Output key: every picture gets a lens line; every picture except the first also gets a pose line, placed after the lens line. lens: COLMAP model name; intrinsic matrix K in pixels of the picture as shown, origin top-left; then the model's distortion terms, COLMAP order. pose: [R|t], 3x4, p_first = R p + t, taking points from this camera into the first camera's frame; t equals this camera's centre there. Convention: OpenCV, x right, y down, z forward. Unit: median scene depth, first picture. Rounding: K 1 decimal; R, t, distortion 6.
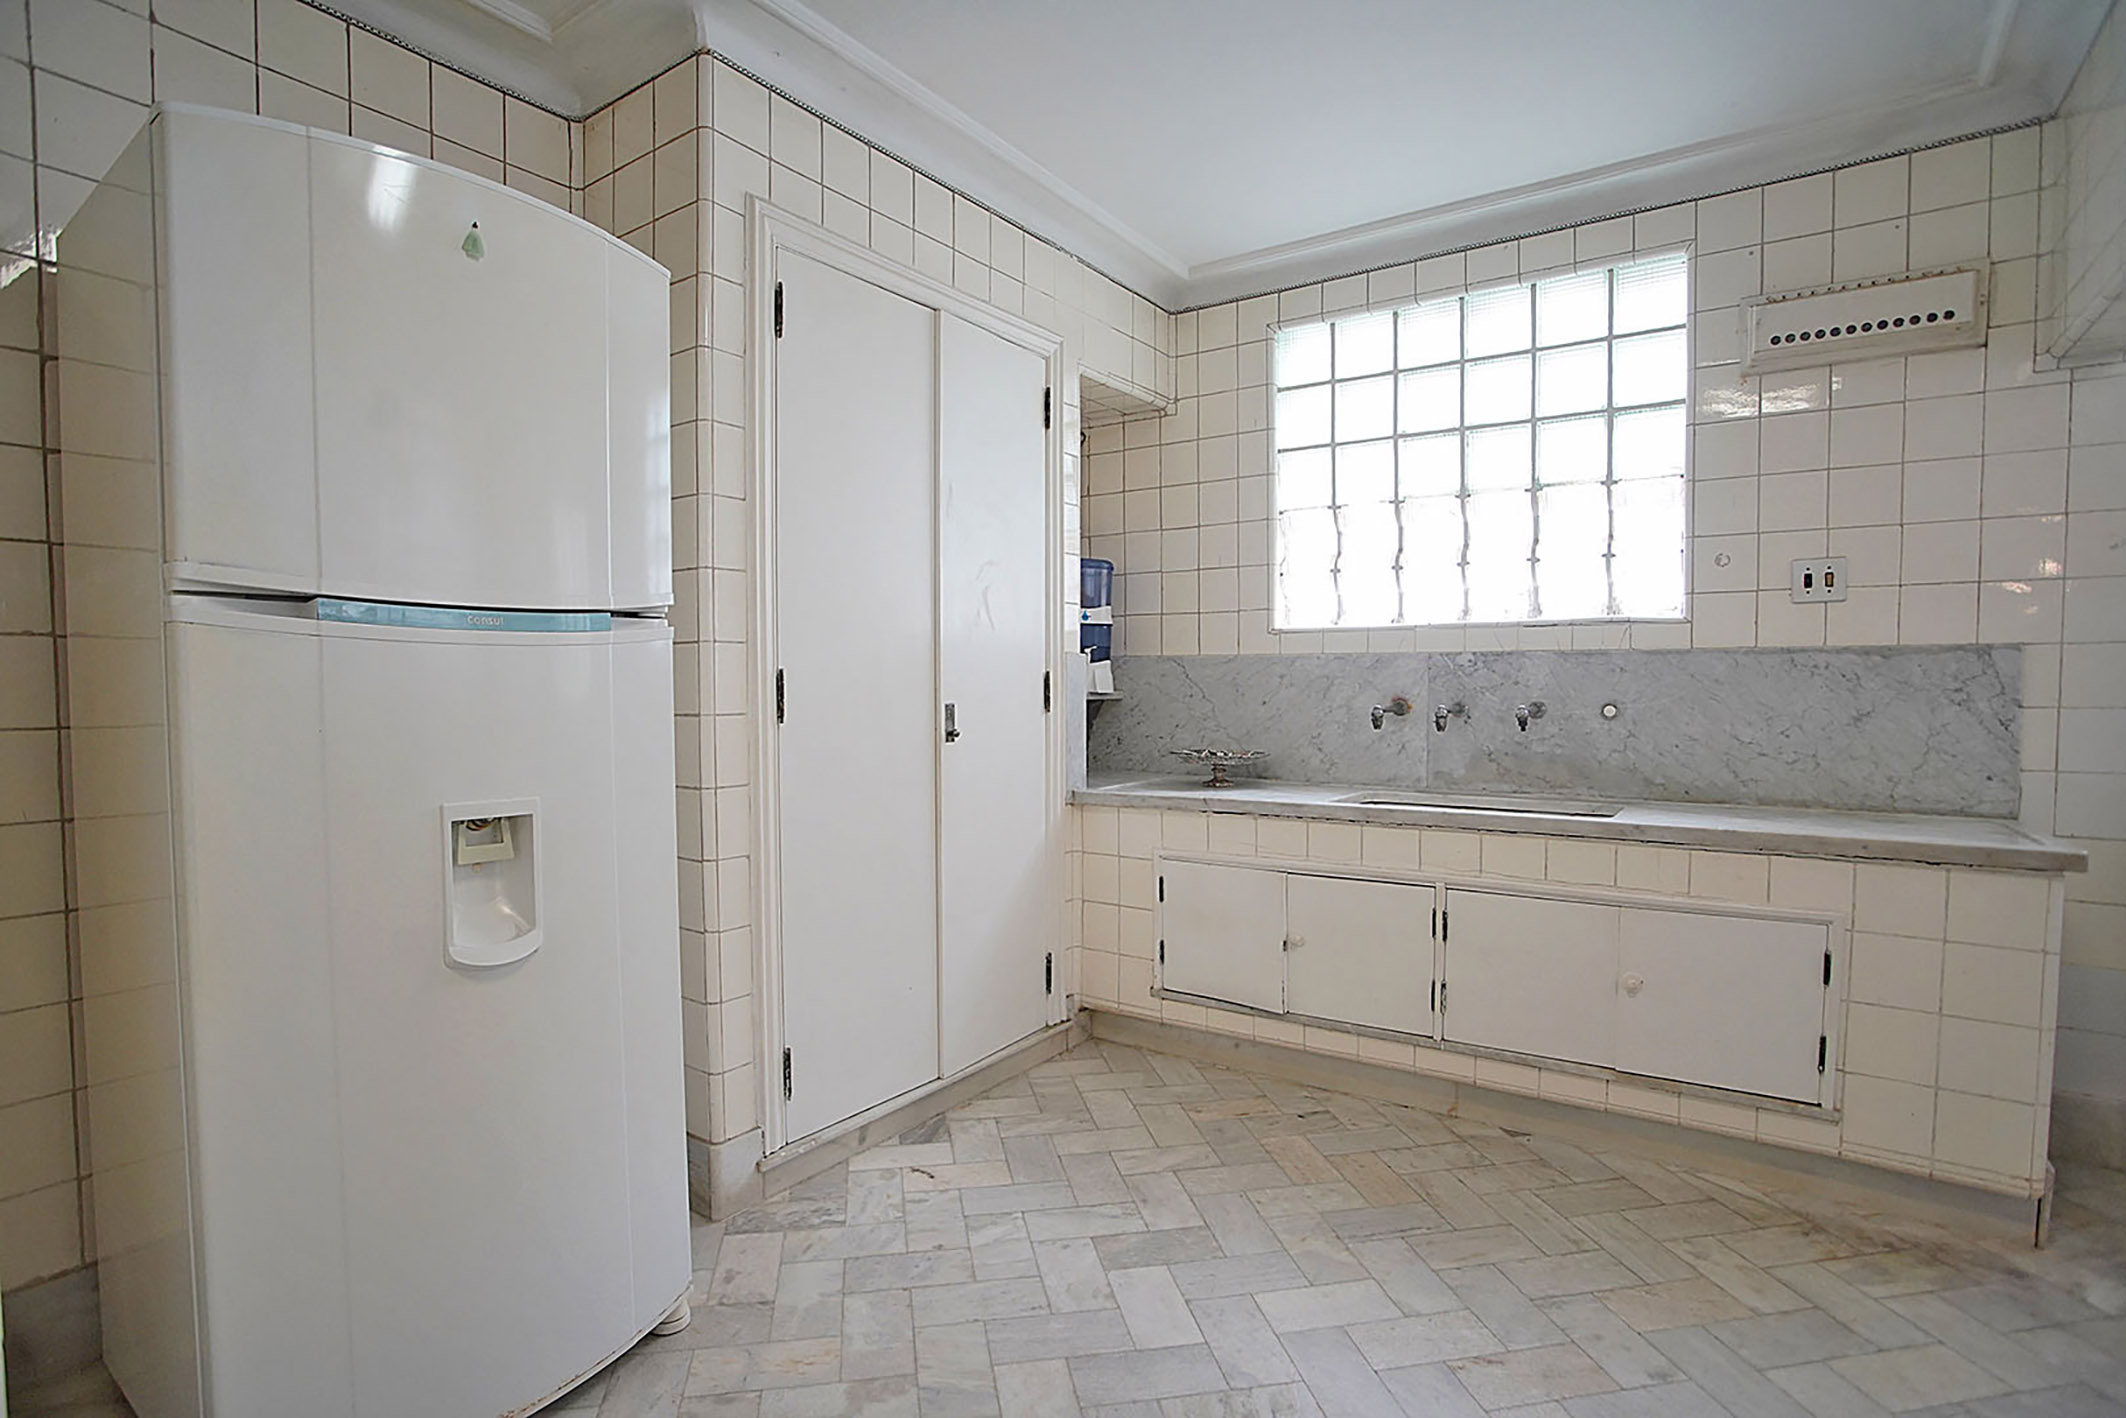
lens RADIAL K [[1046.0, 0, 1053.6], [0, 1046.0, 726.3], [0, 0, 1]] dist [-0.085855, 0.041781]
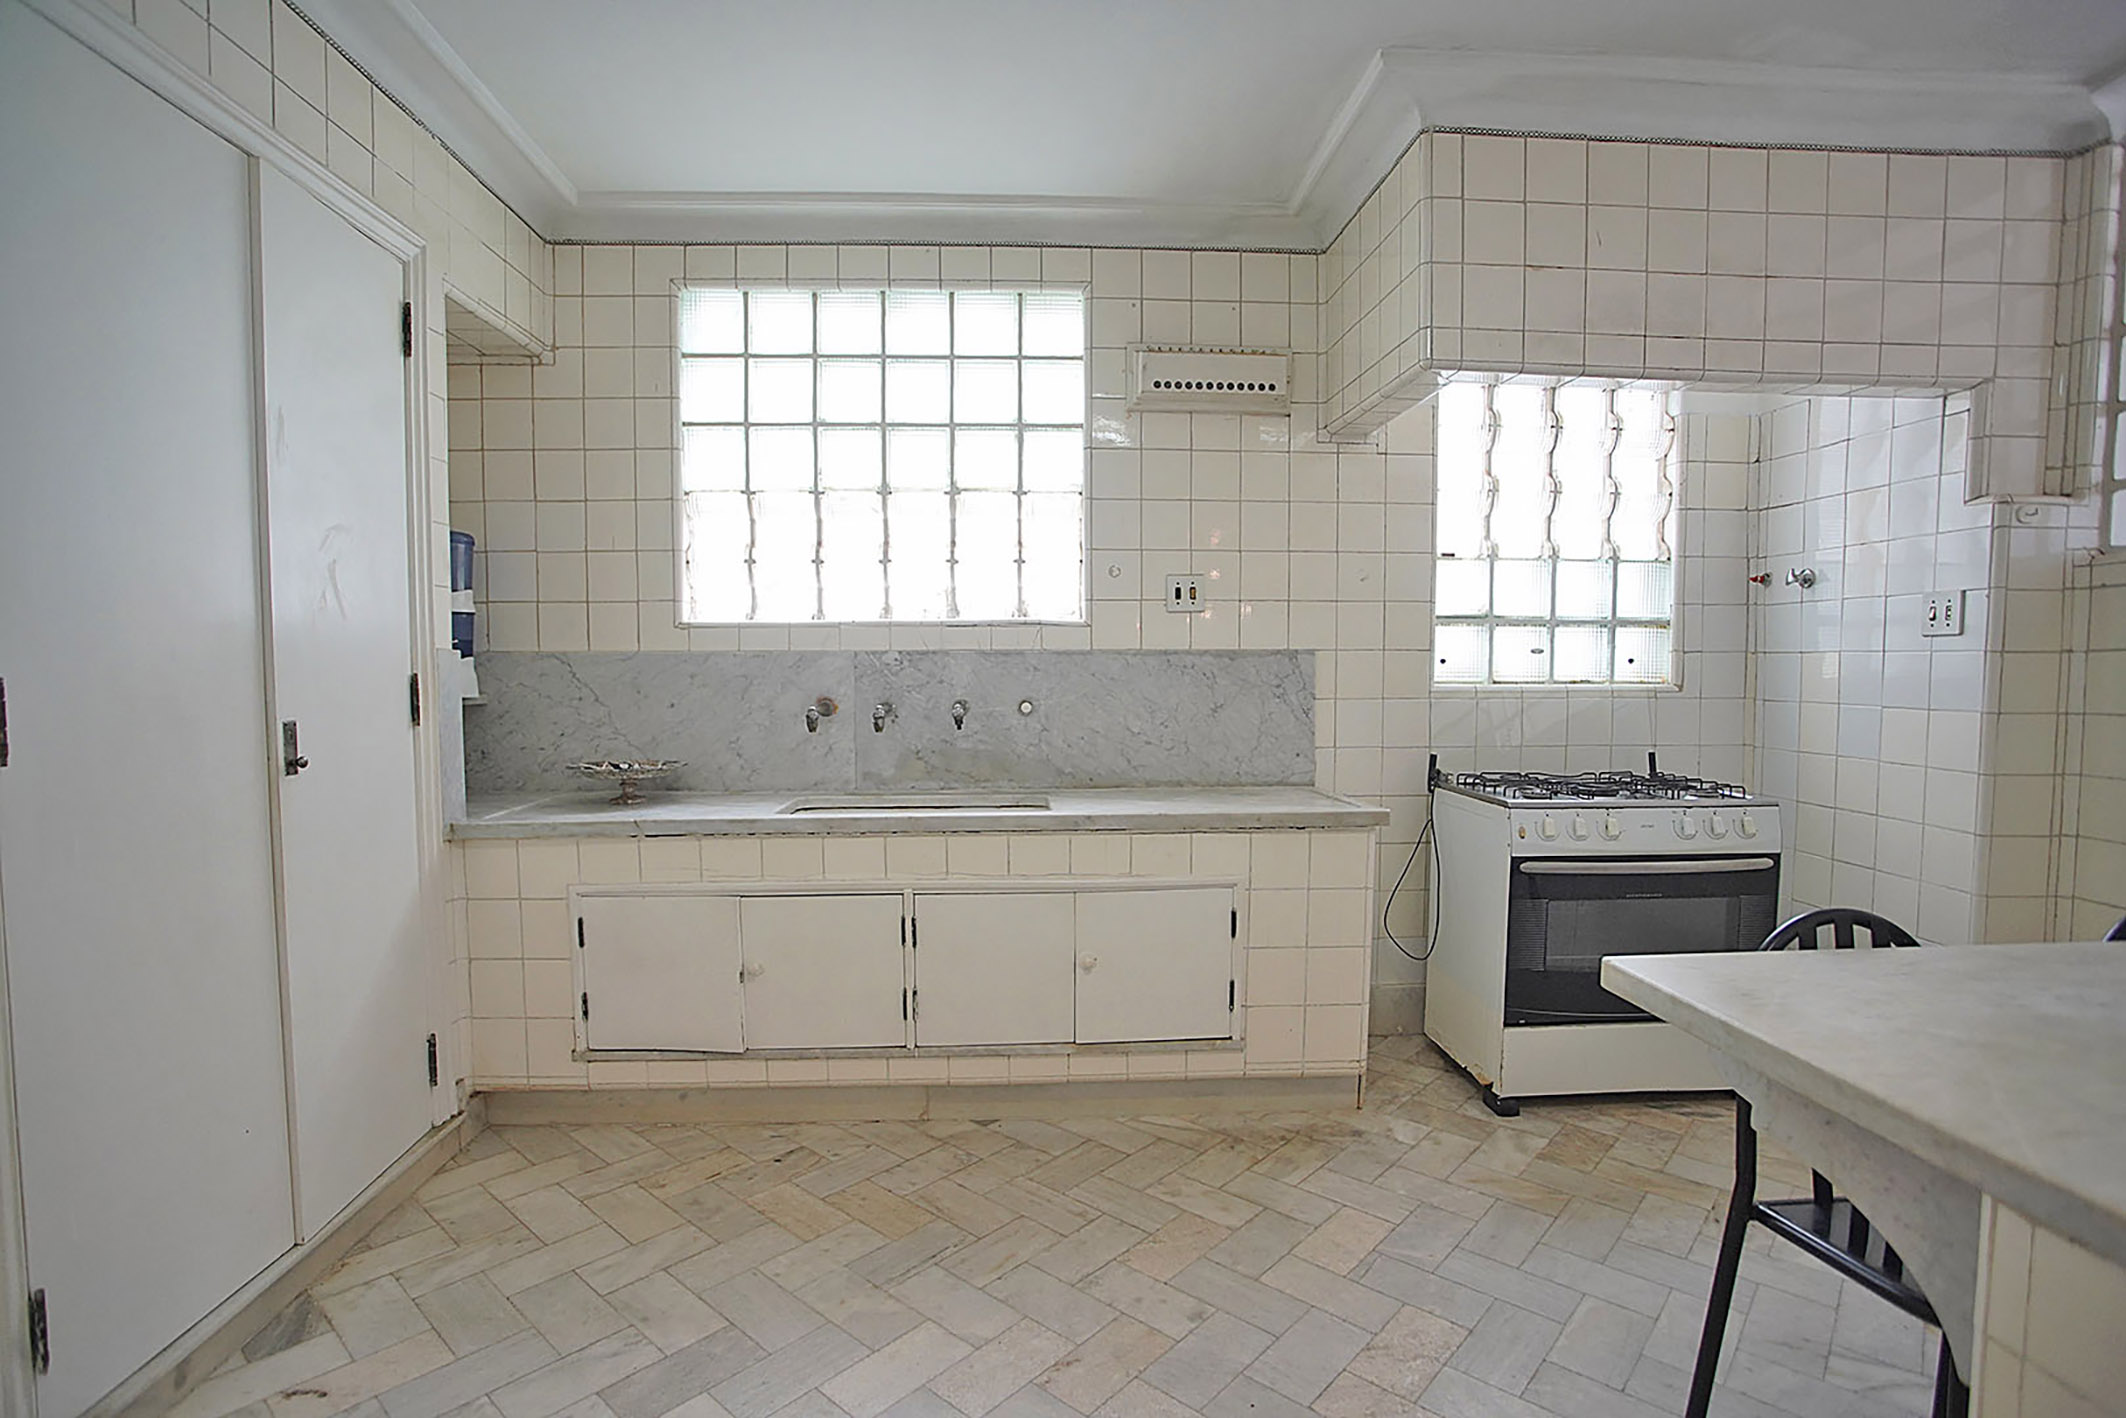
lens RADIAL K [[1046.0, 0, 1053.6], [0, 1046.0, 726.3], [0, 0, 1]] dist [-0.085855, 0.041781]
pose [[0.781583, -0.034567, 0.622843, -0.110484], [0.027001, 0.999402, 0.021583, -0.017401], [-0.623217, -0.000052, 0.782049, 0.122689]]
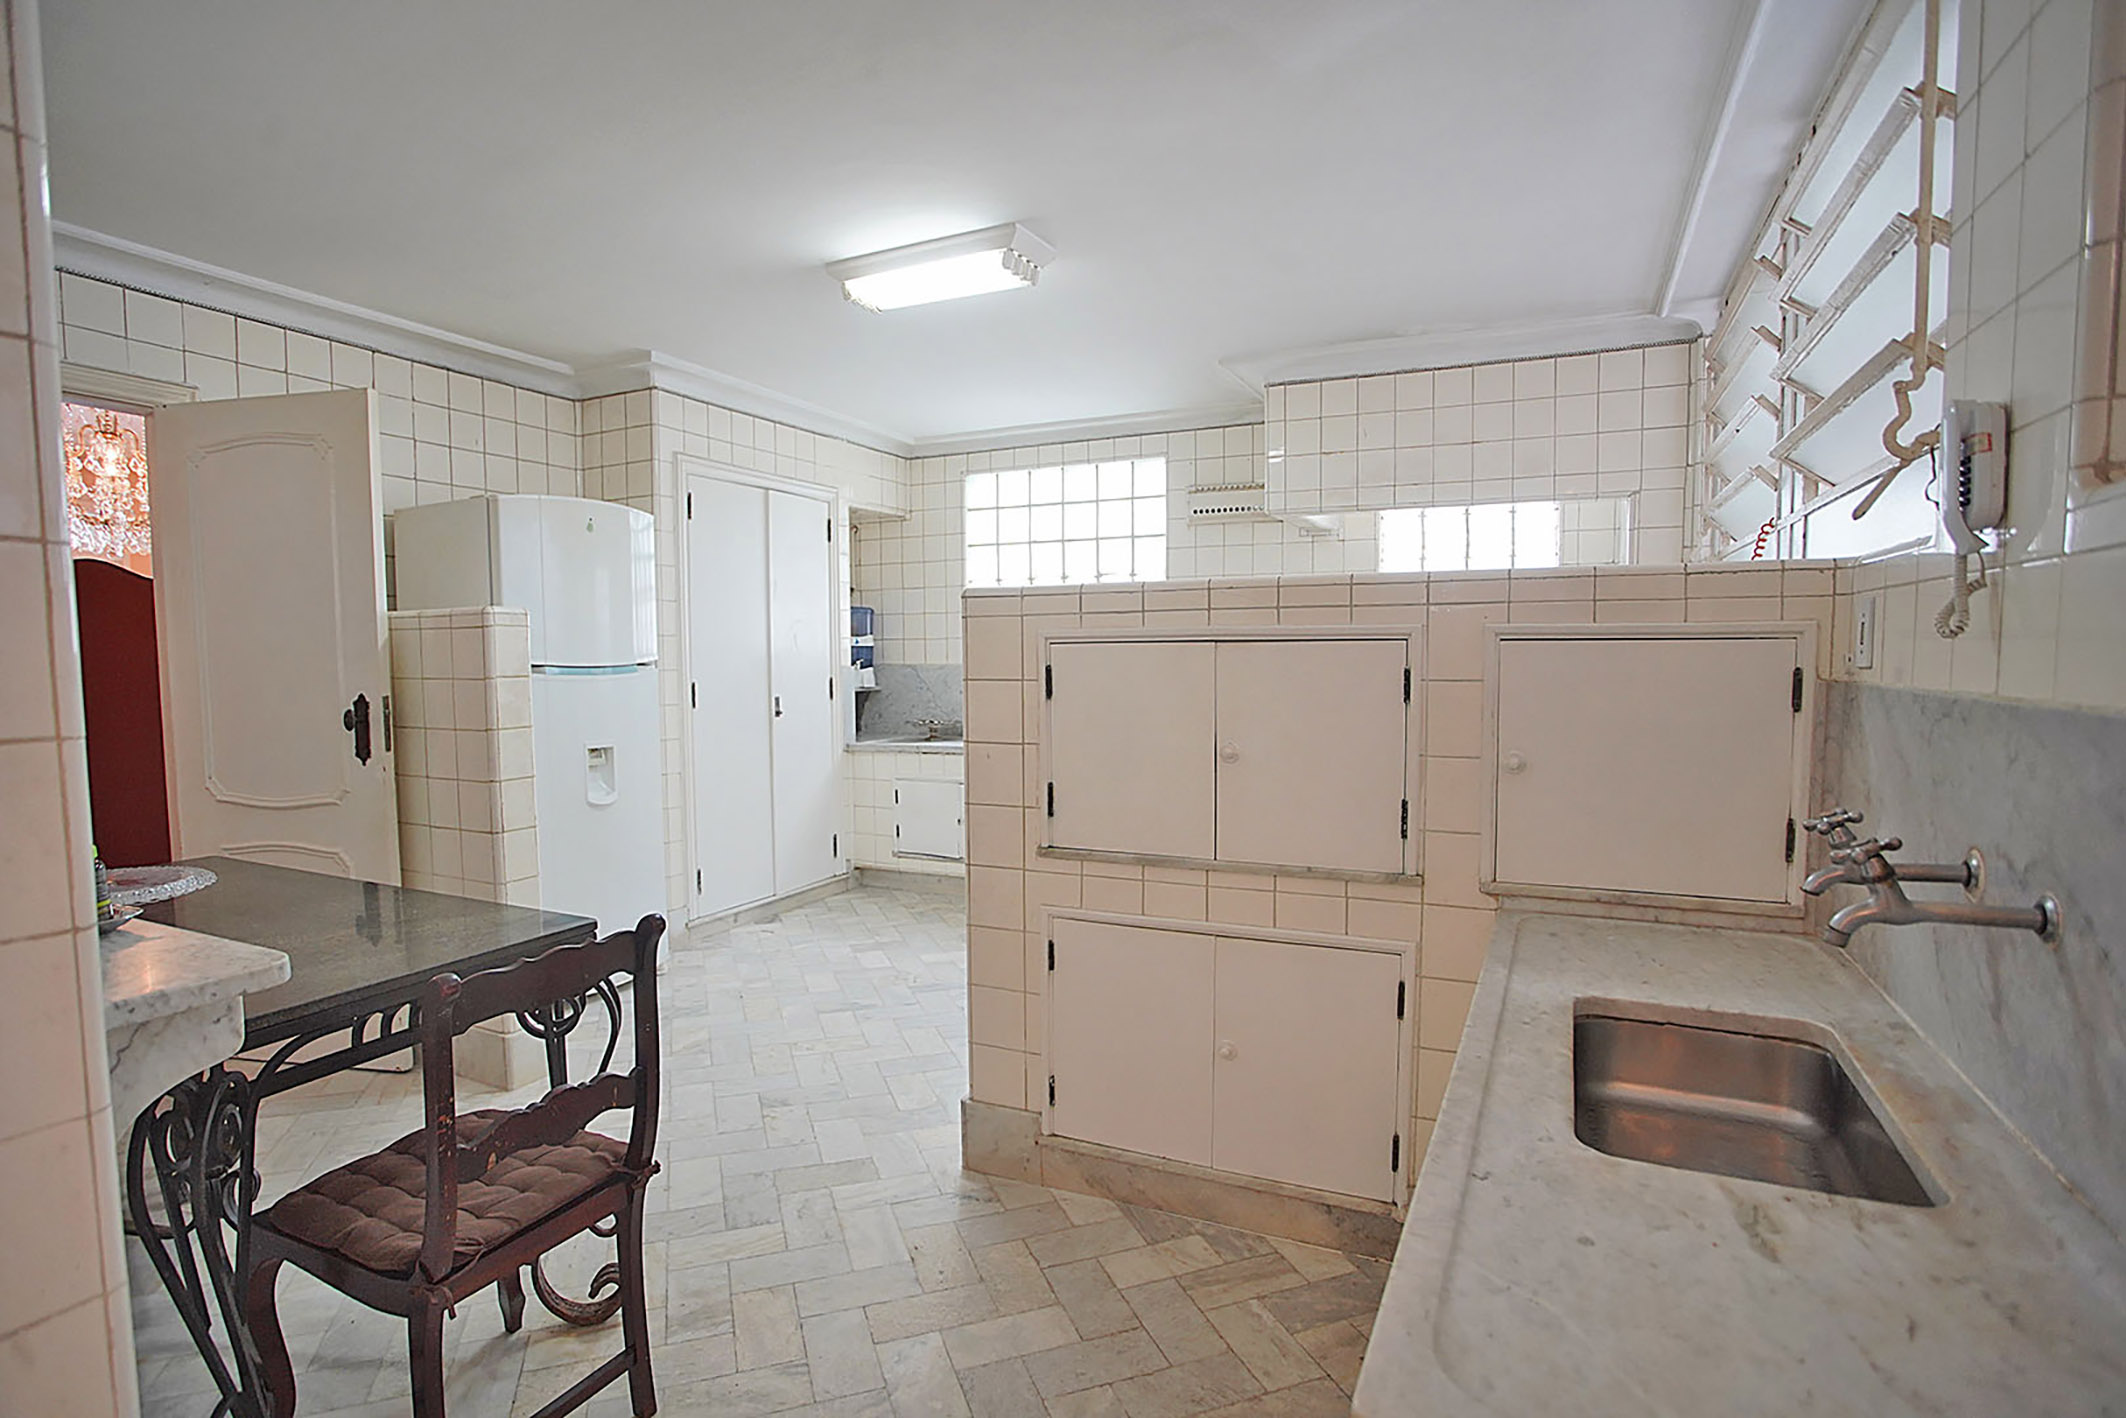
lens RADIAL K [[1046.0, 0, 1053.6], [0, 1046.0, 726.3], [0, 0, 1]] dist [-0.085855, 0.041781]
pose [[0.985188, -0.015308, 0.170795, 0.065547], [0.011415, 0.999653, 0.023751, -0.006342], [-0.171099, -0.021450, 0.985020, -0.857748]]
